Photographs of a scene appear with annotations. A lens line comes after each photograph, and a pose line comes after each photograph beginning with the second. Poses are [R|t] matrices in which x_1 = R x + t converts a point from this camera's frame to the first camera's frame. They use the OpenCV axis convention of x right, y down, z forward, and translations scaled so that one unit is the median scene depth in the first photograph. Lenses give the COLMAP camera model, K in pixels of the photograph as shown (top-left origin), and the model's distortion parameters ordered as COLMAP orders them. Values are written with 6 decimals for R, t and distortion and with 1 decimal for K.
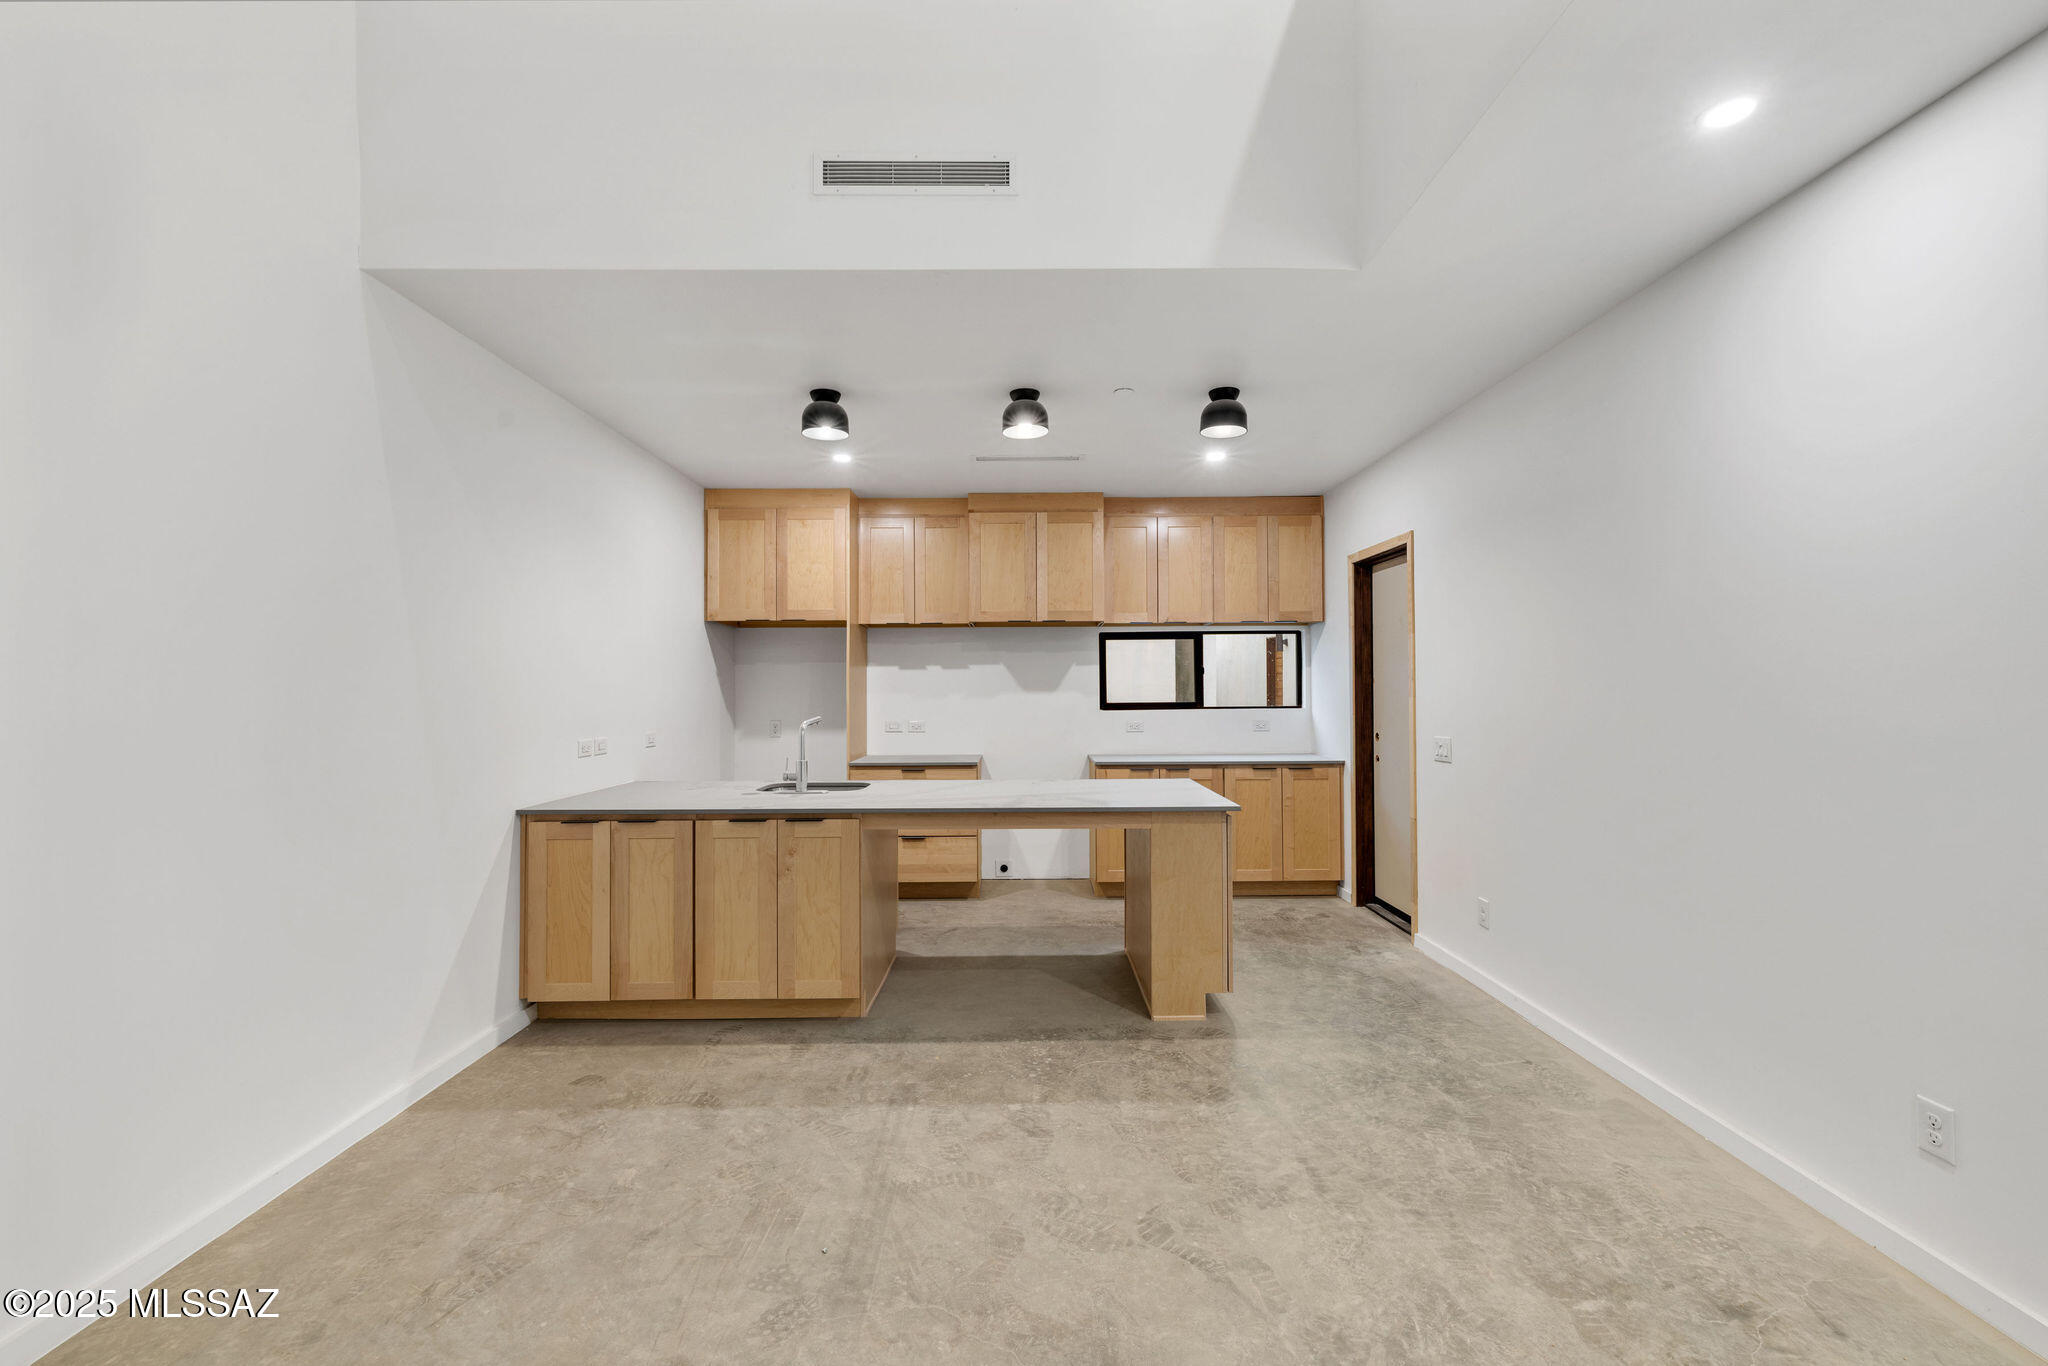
lens RADIAL K [[866.5, 0, 1030.9], [0, 866.5, 678.8], [0, 0, 1]] dist [-0.001320, -0.000406]
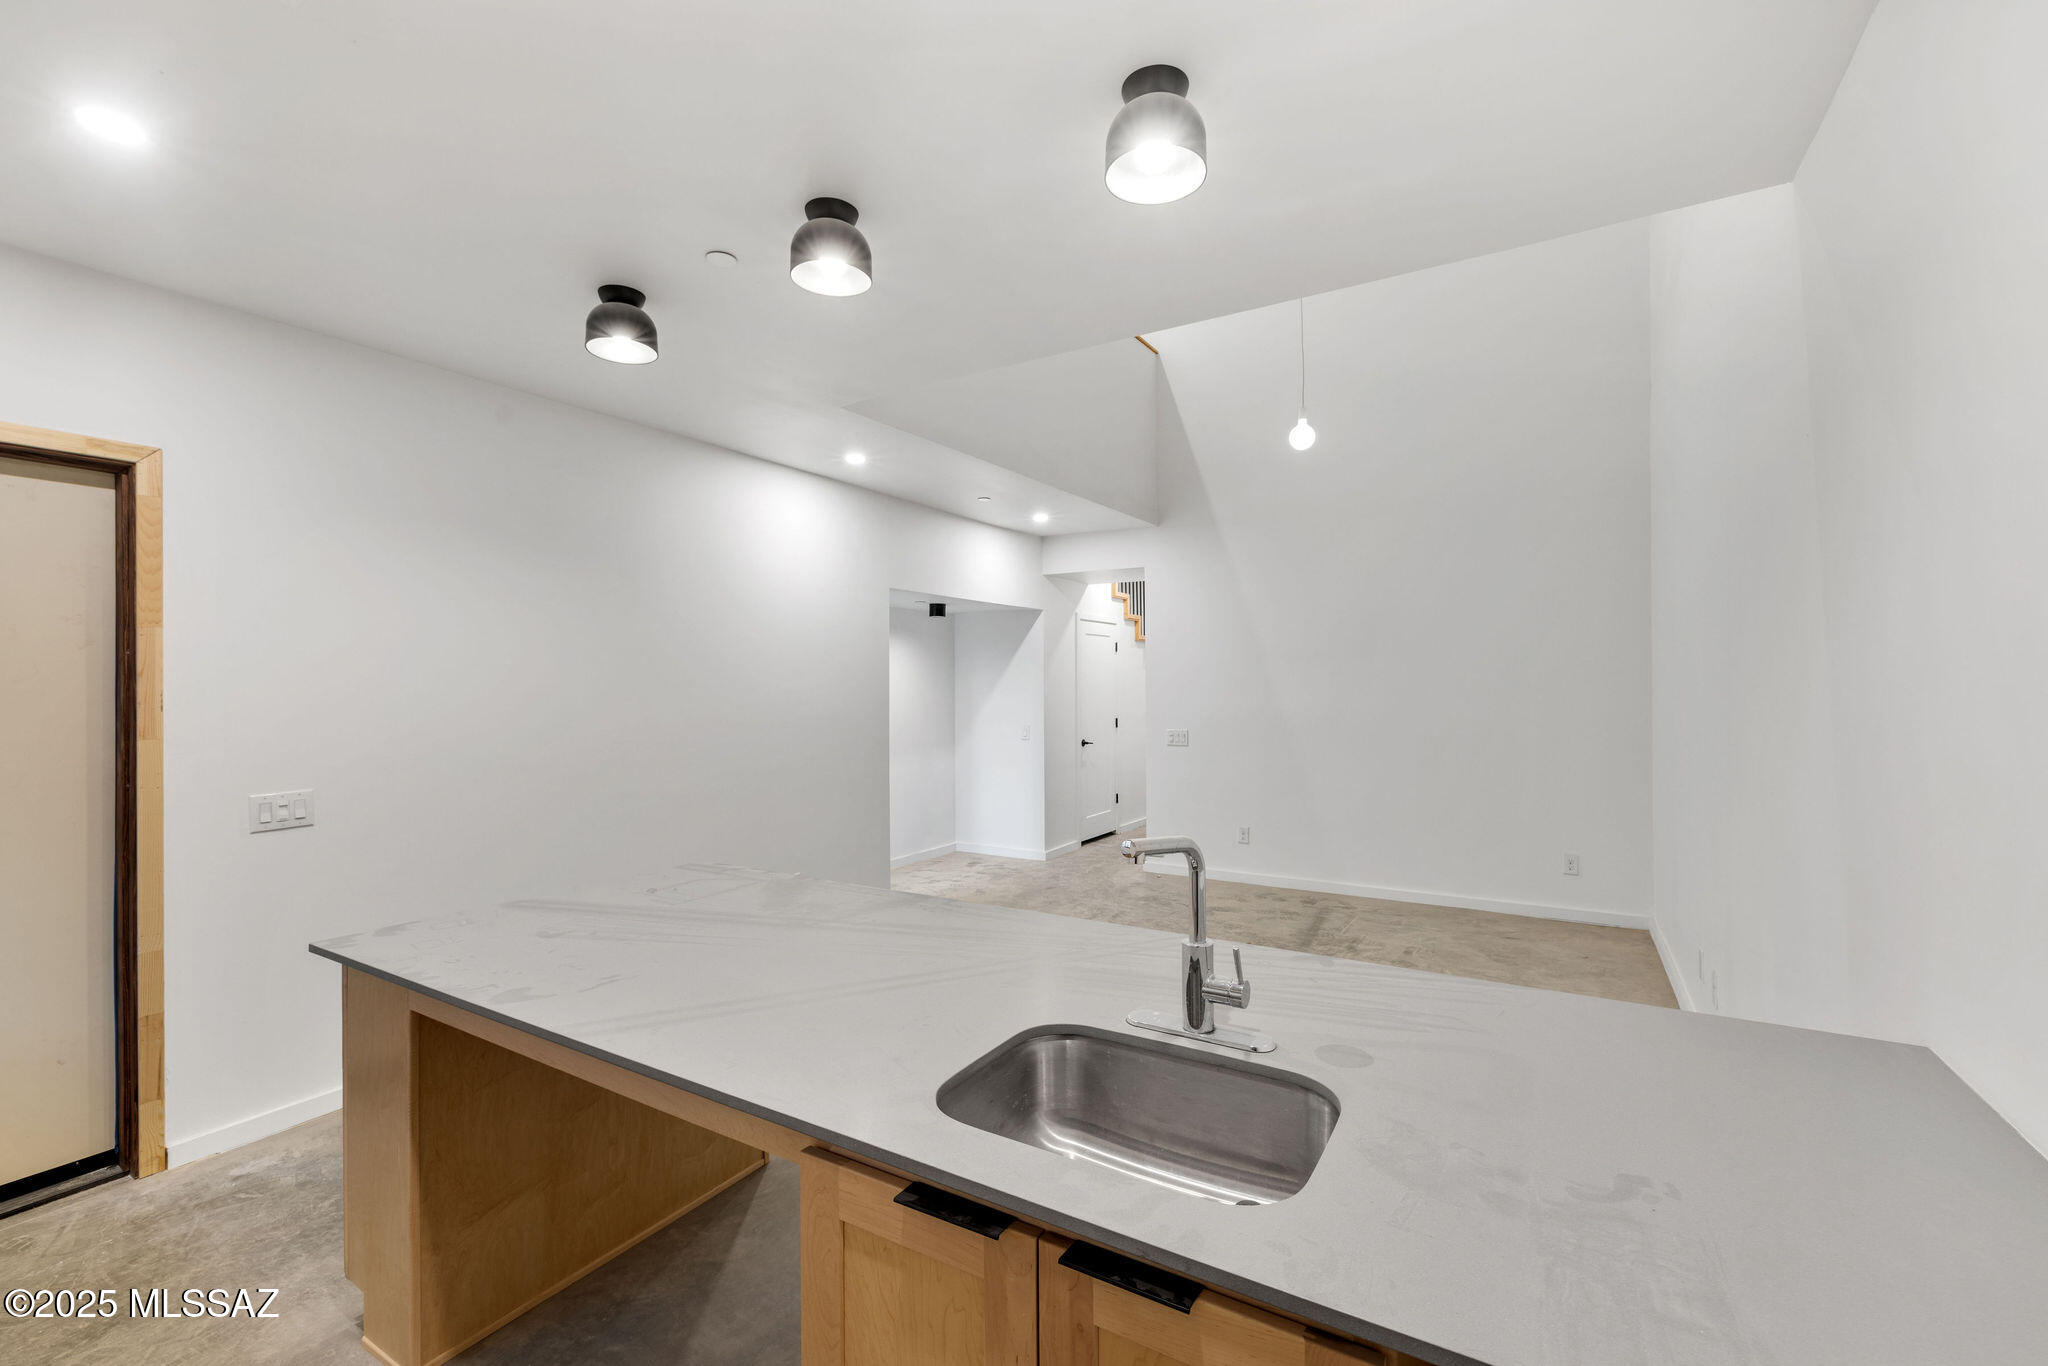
lens RADIAL K [[864.3, 0, 1012.8], [0, 864.3, 678.4], [0, 0, 1]] dist [-0.000931, -0.000236]
pose [[-0.846427, 0.018956, 0.532167, -0.412676], [0.007439, 0.999690, -0.023777, -0.001391], [-0.532453, -0.016167, -0.846305, 1.442132]]
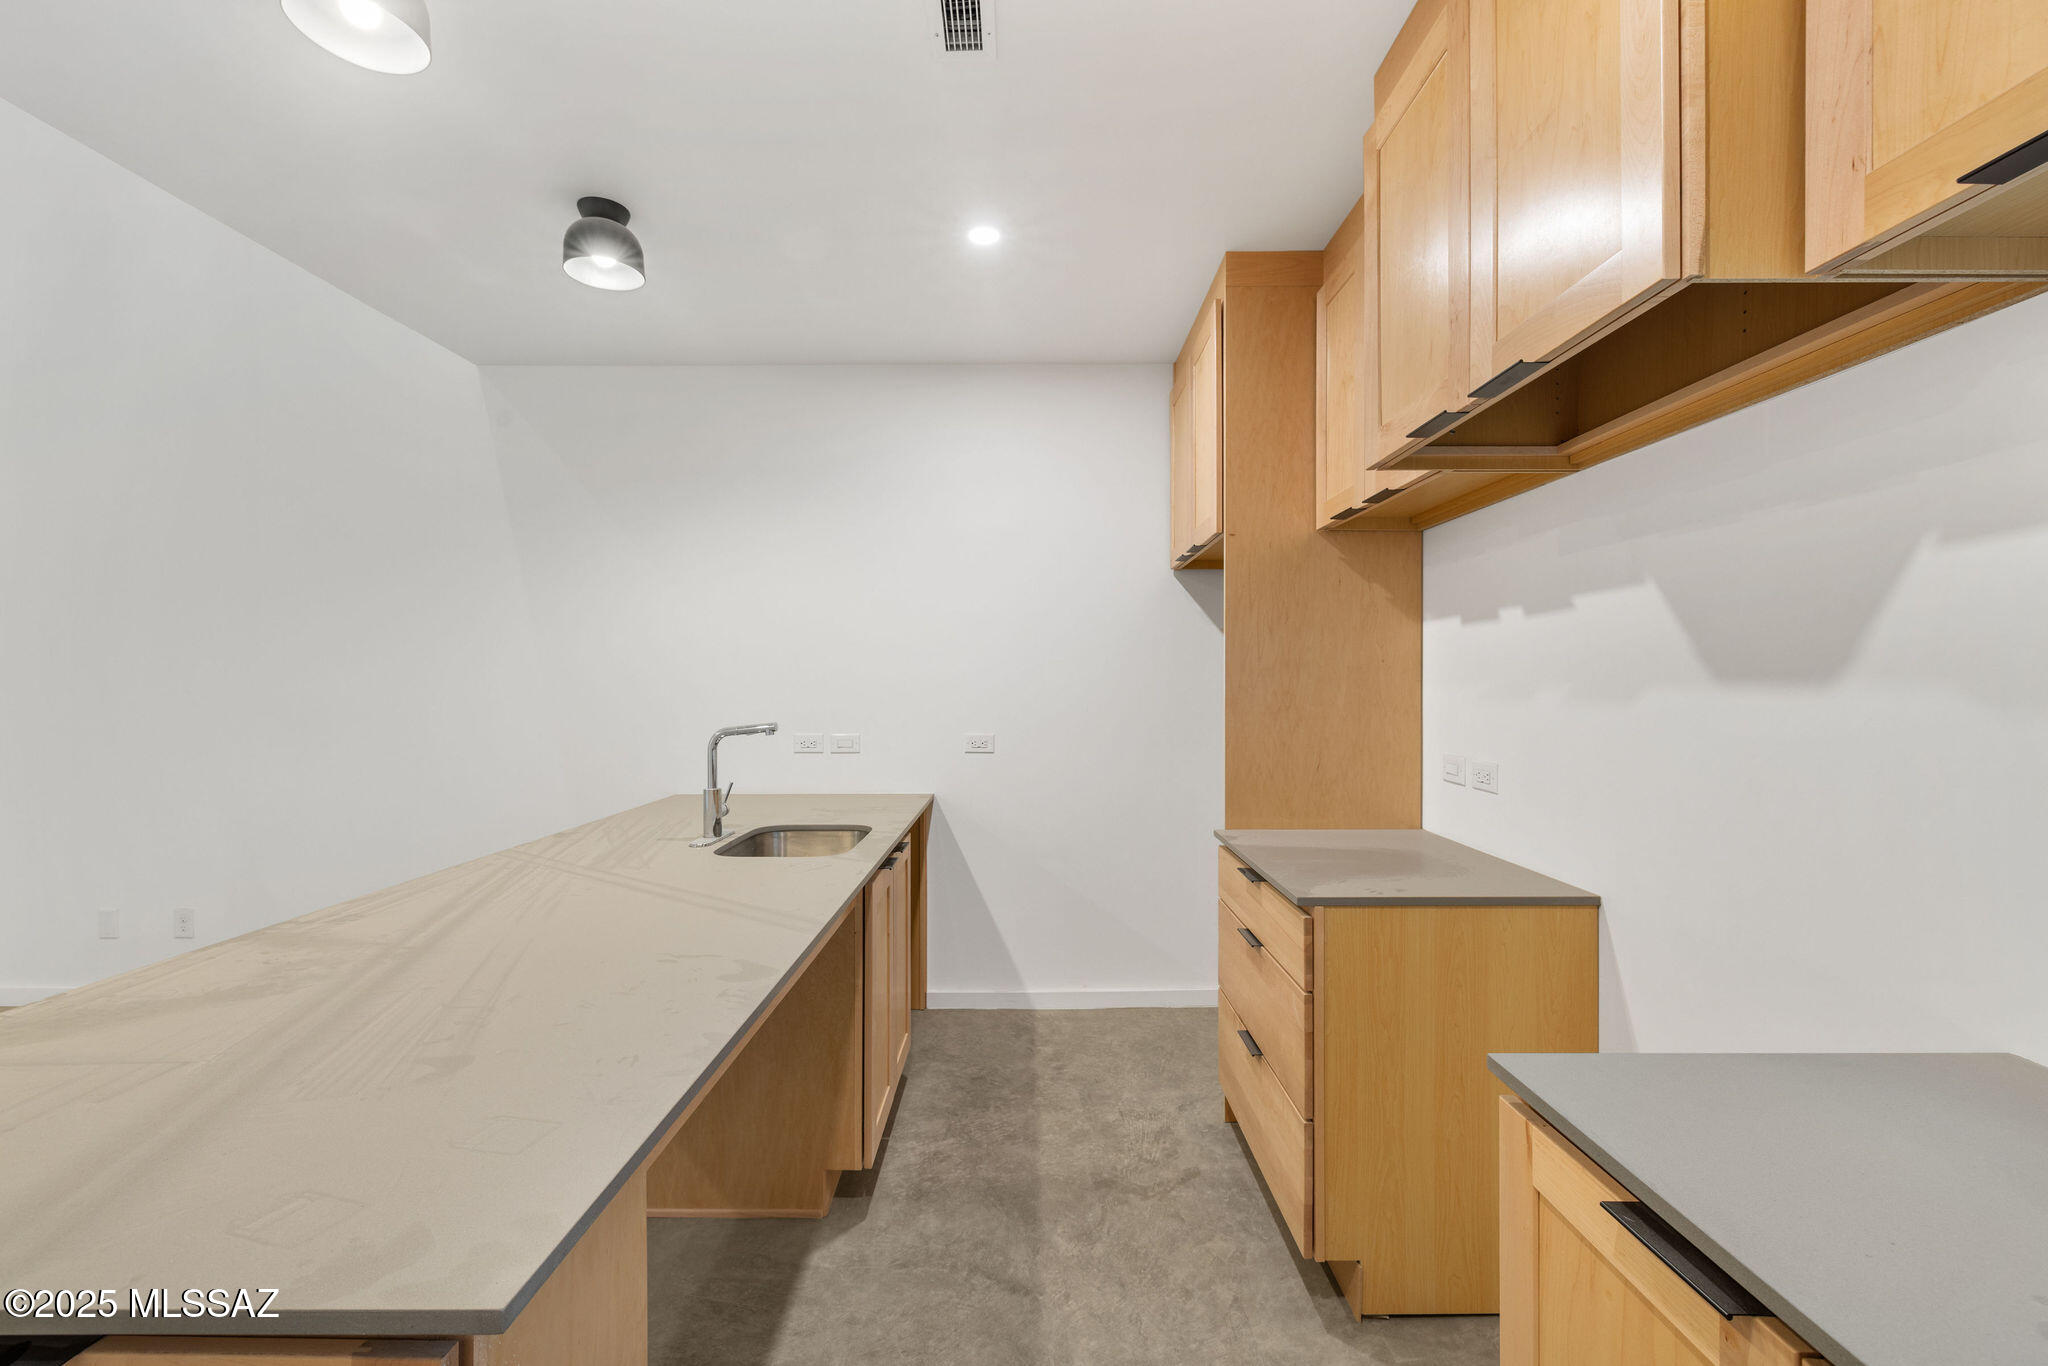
lens RADIAL K [[866.5, 0, 1014.5], [0, 866.5, 672.5], [0, 0, 1]] dist [-0.001320, -0.000406]
pose [[-0.021173, -0.005161, -0.999762, 0.388863], [0.014747, 0.999876, -0.005474, 0.015966], [0.999667, -0.014860, -0.021095, 1.298568]]
